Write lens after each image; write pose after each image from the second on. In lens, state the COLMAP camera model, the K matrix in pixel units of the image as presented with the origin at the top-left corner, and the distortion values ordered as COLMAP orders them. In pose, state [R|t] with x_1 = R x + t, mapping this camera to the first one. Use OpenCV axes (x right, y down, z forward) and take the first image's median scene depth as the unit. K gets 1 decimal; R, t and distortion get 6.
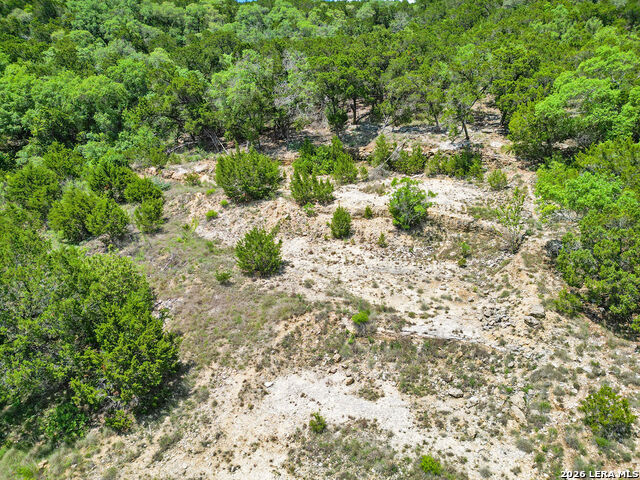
lens RADIAL K [[441.9, 0, 320.0], [0, 441.9, 240.0], [0, 0, 1]] dist [0.068721, -0.062242]
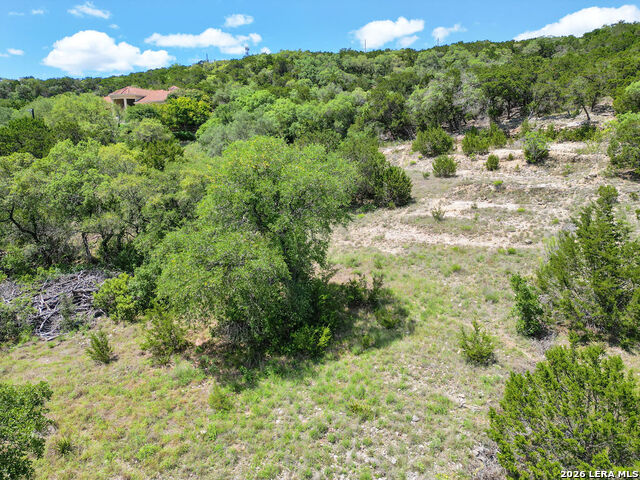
lens RADIAL K [[441.9, 0, 320.0], [0, 441.9, 240.0], [0, 0, 1]] dist [0.068721, -0.062242]
pose [[0.941897, 0.061241, -0.330273, 0.006462], [-0.091514, 0.992831, -0.076890, 0.338159], [0.323197, 0.102647, 0.940748, -0.600643]]
